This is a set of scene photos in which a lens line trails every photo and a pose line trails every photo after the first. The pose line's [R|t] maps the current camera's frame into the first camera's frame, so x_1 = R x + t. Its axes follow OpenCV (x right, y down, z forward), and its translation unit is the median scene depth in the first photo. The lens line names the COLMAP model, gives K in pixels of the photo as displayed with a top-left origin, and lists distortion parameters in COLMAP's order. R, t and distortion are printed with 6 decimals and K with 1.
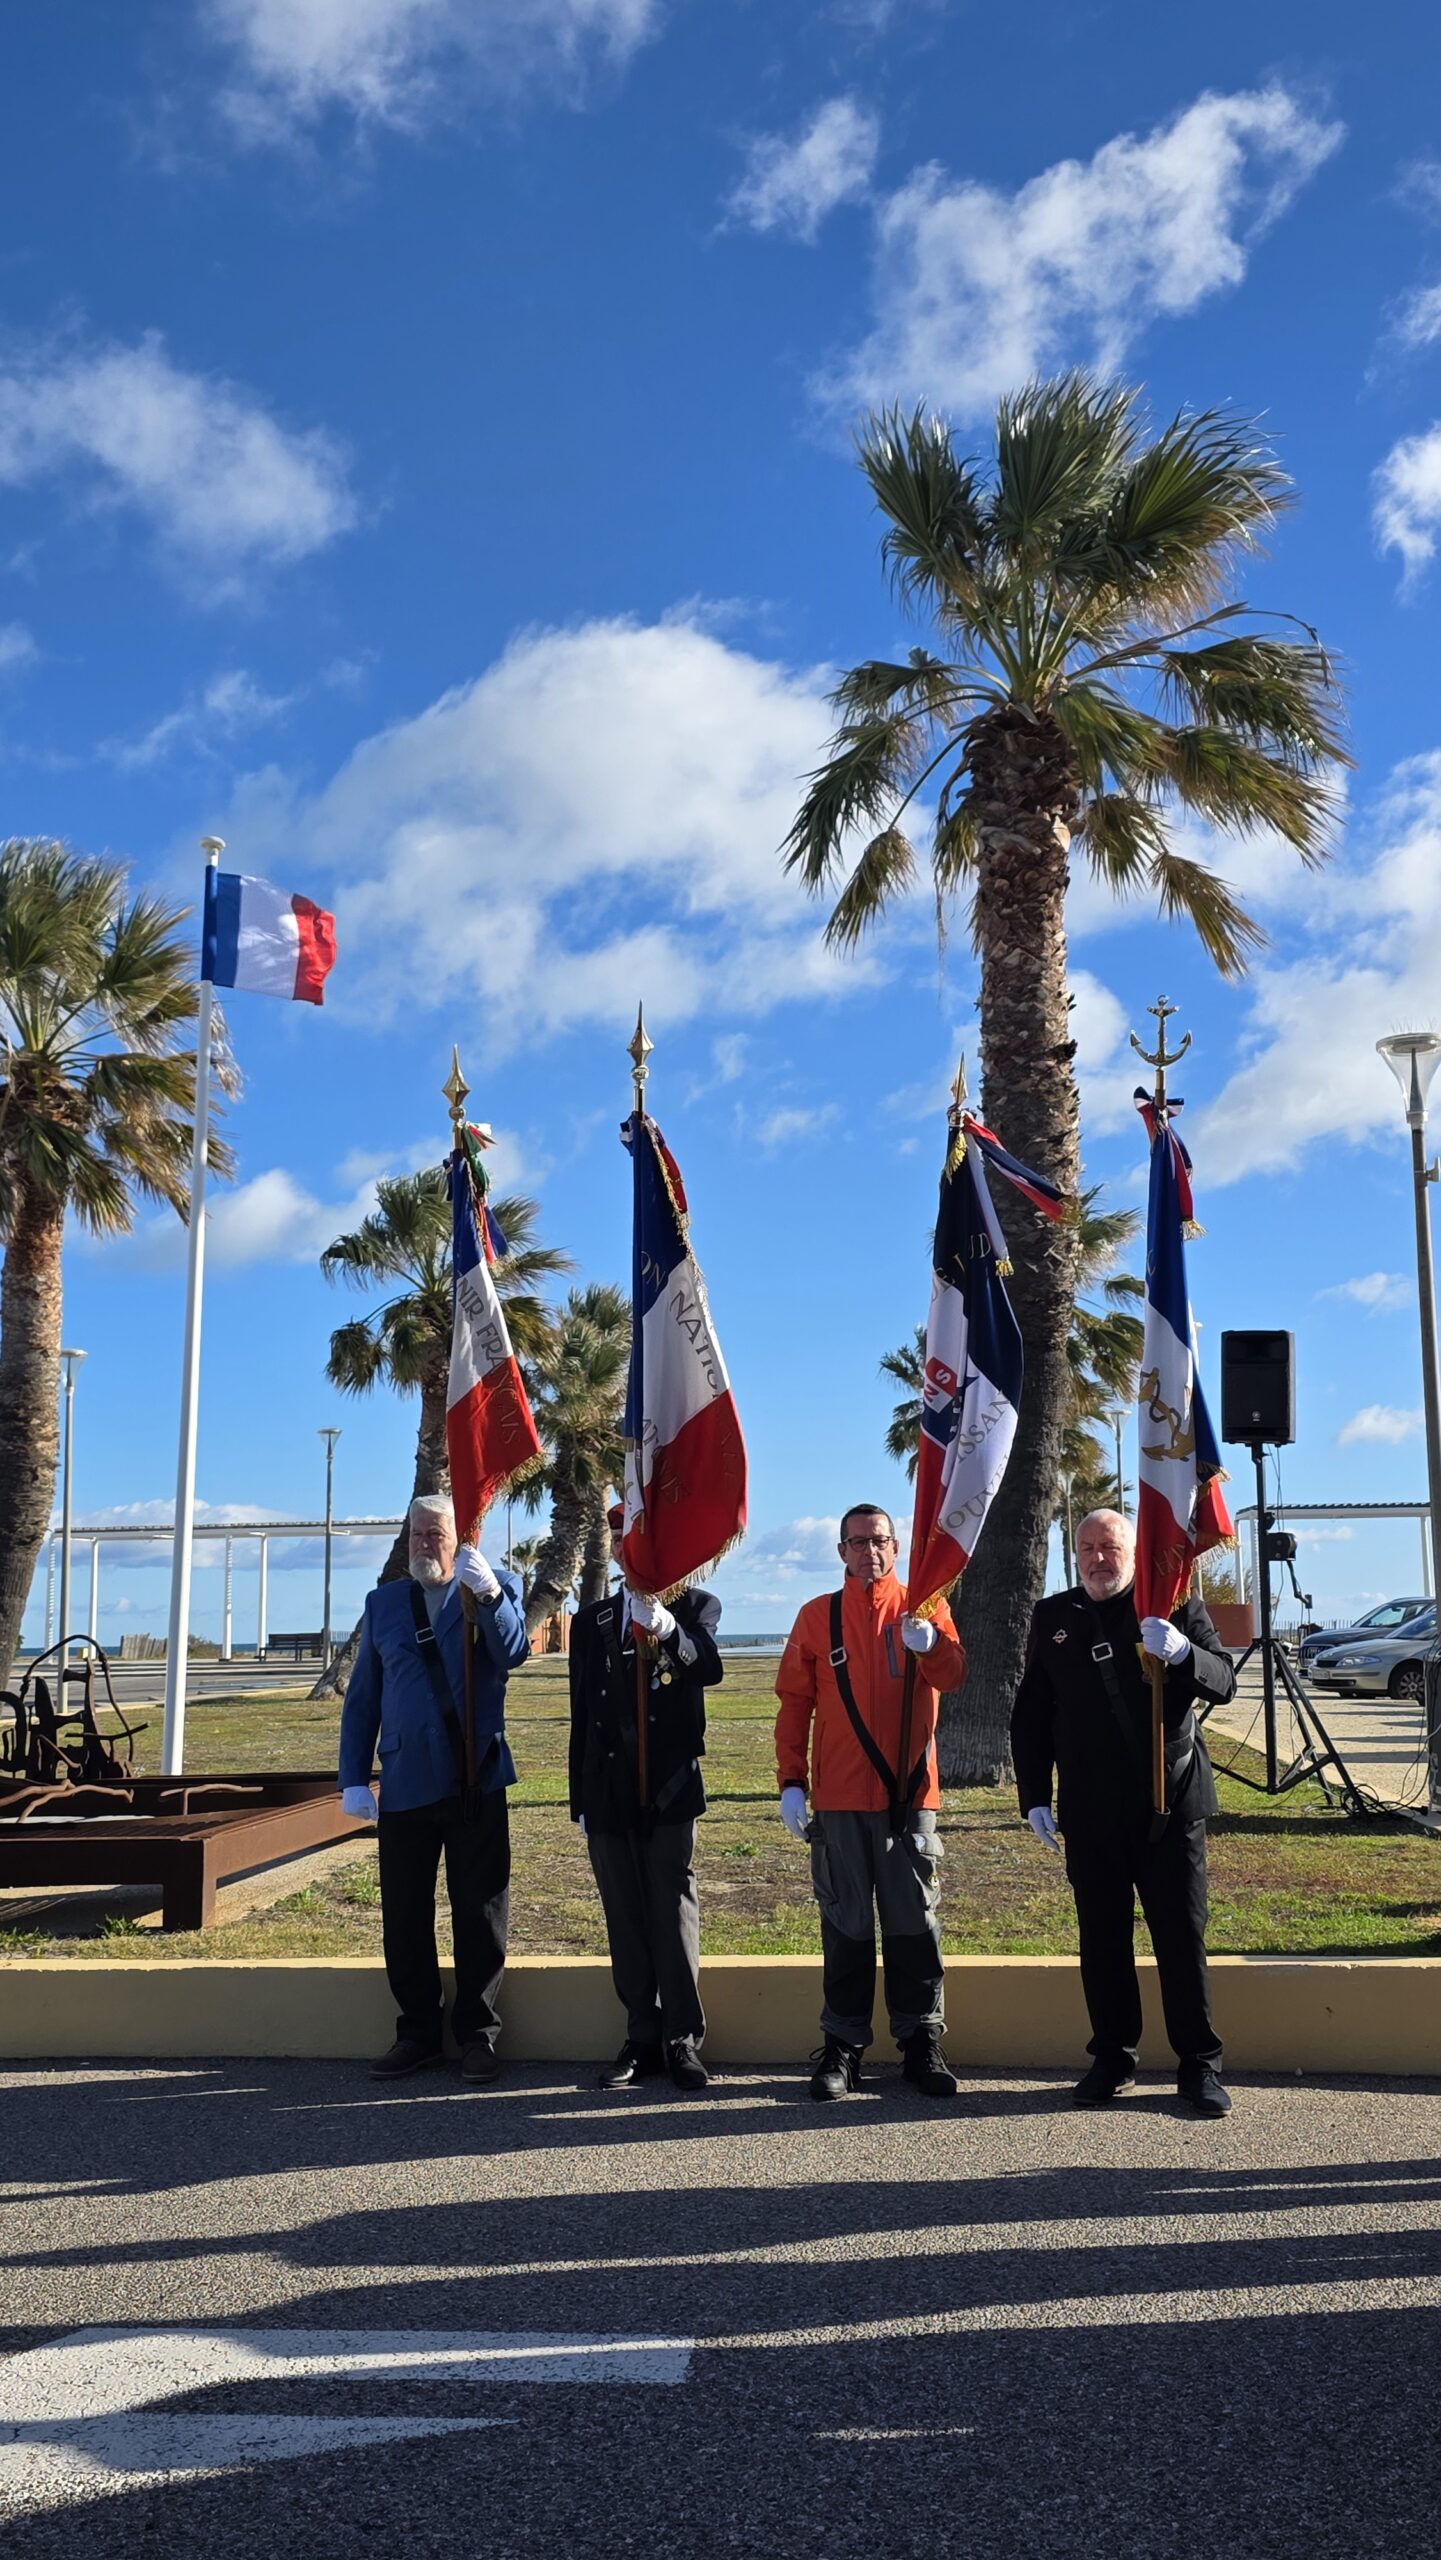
lens RADIAL K [[2556.0, 0, 731.4], [0, 2556.0, 1254.5], [0, 0, 1]] dist [0.183484, 0.000000]
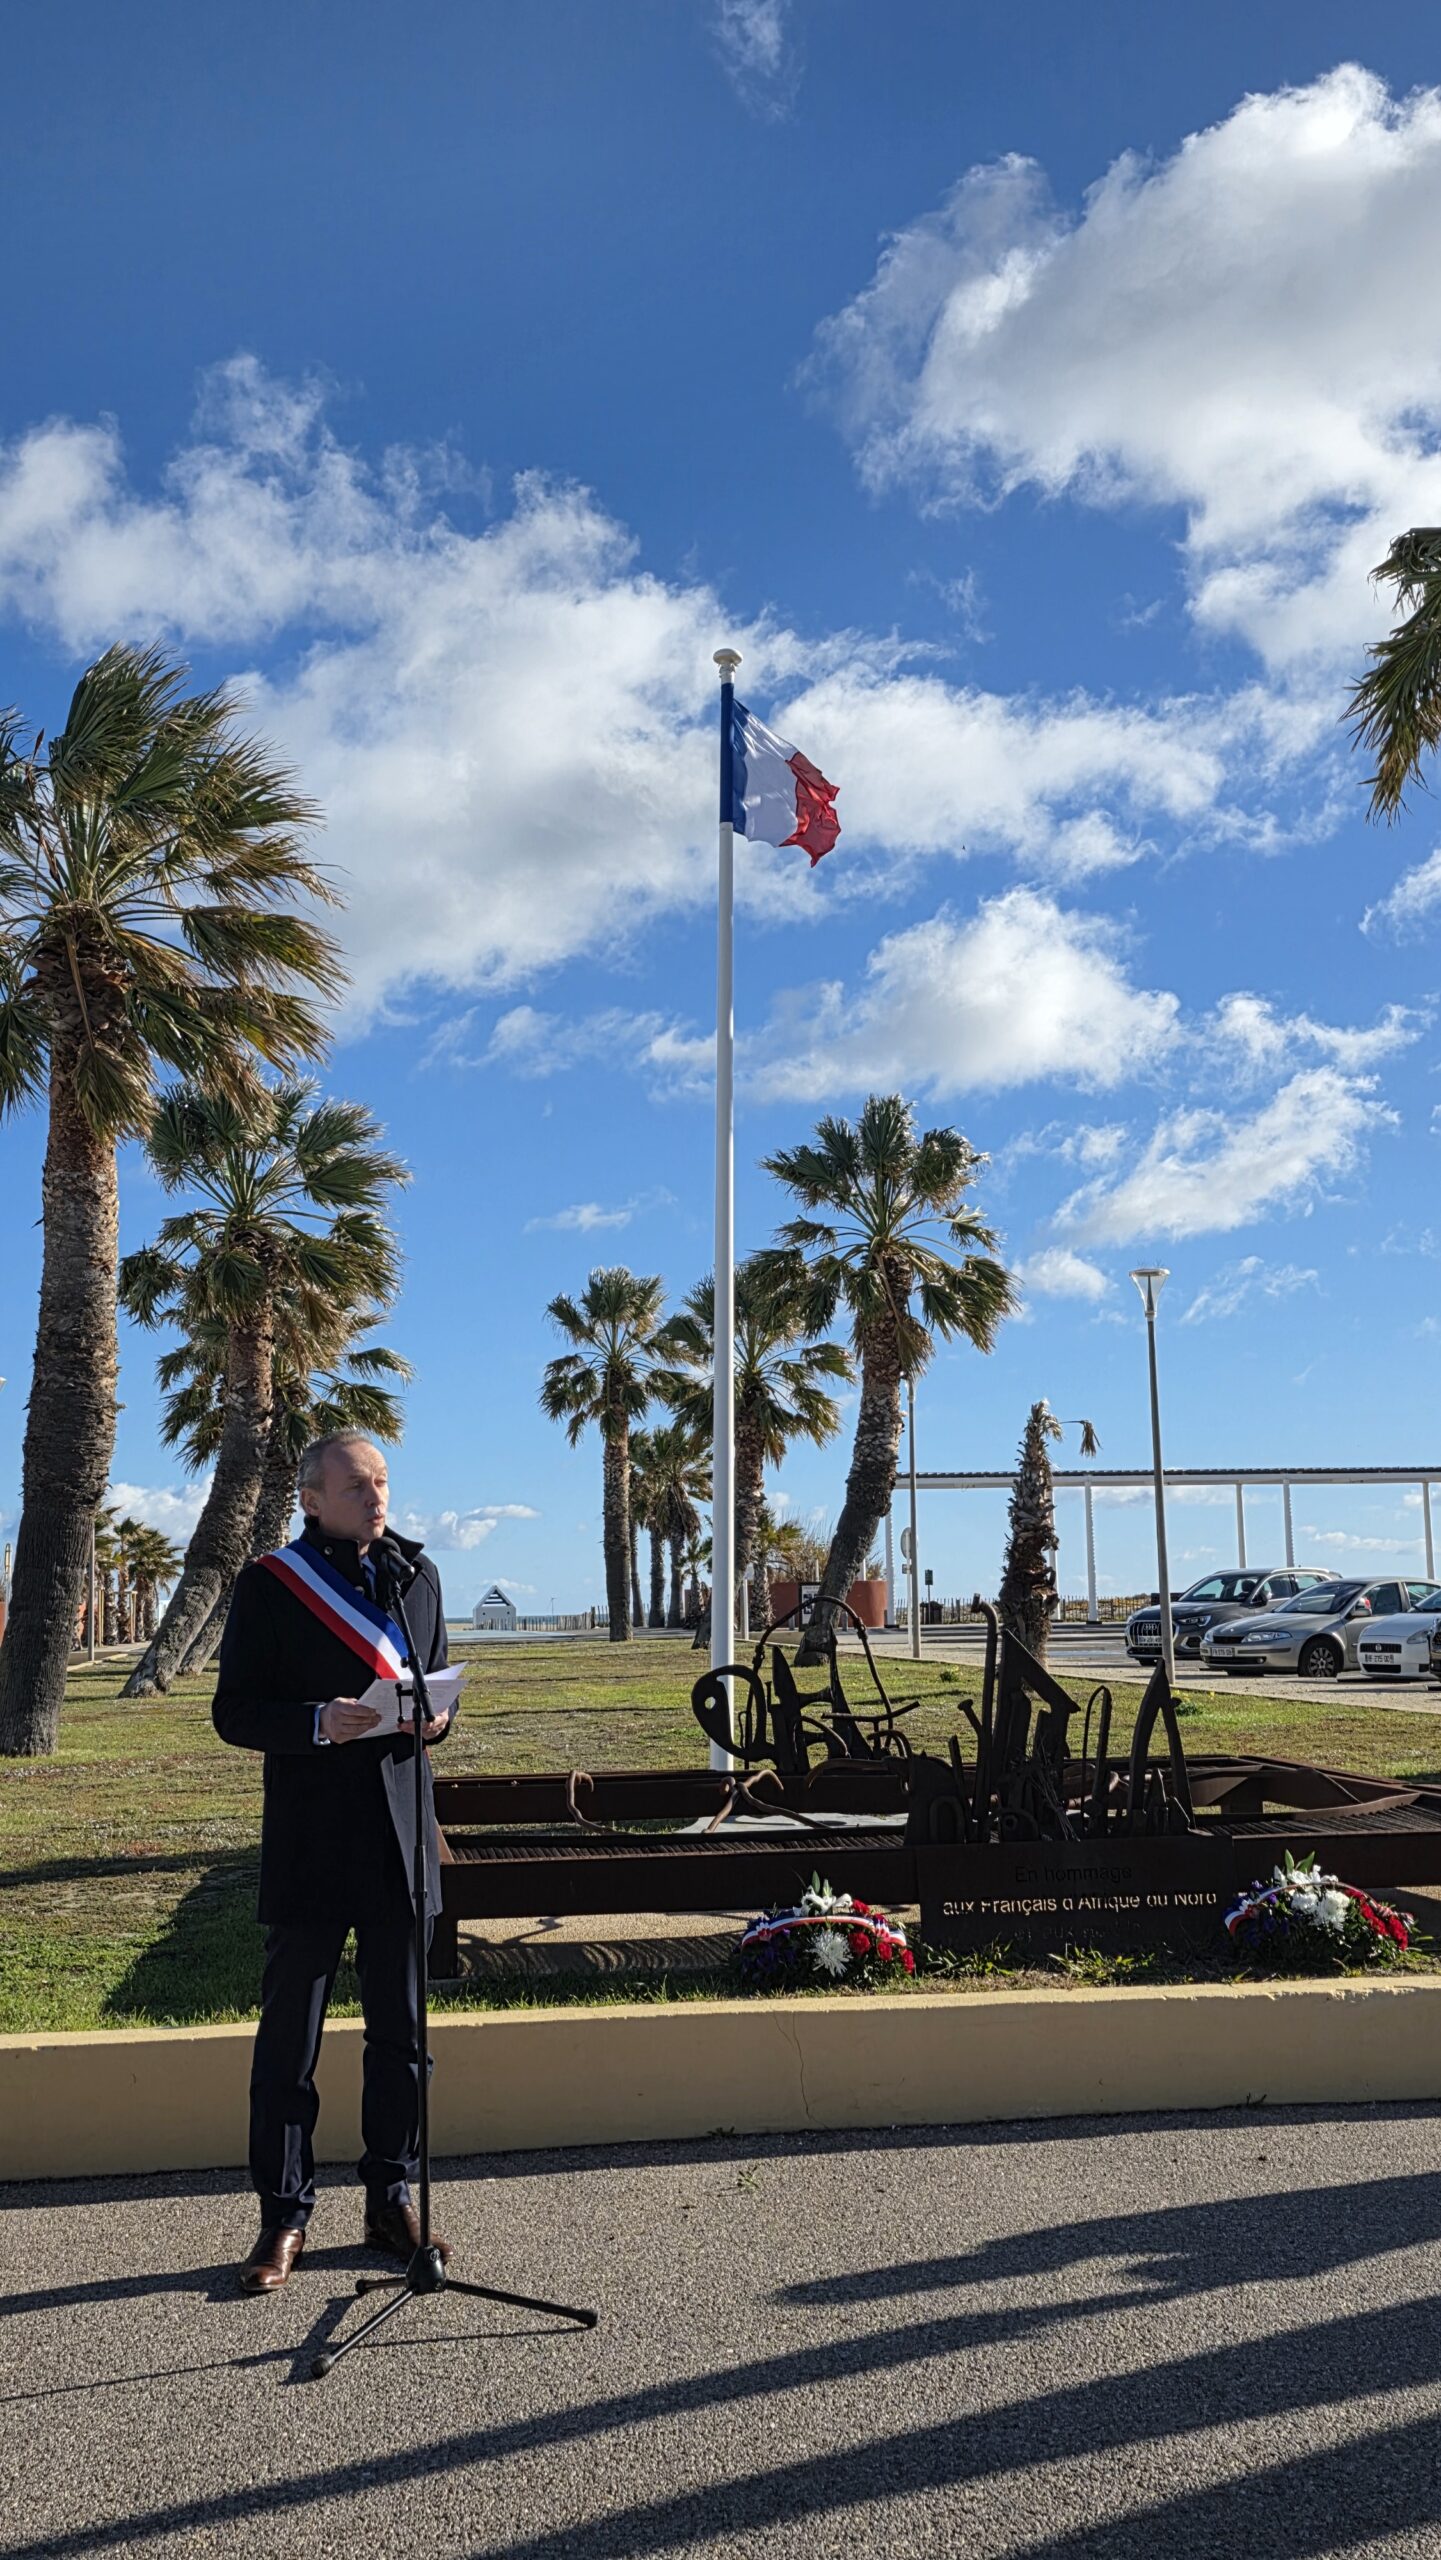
lens RADIAL K [[2877.9, 0, 761.9], [0, 2877.9, 1249.1], [0, 0, 1]] dist [0.126746, 0.000000]
pose [[0.963920, 0.026956, 0.264825, -0.308720], [-0.031569, 0.999415, 0.013178, 0.013070], [-0.264315, -0.021063, 0.964206, 0.065538]]
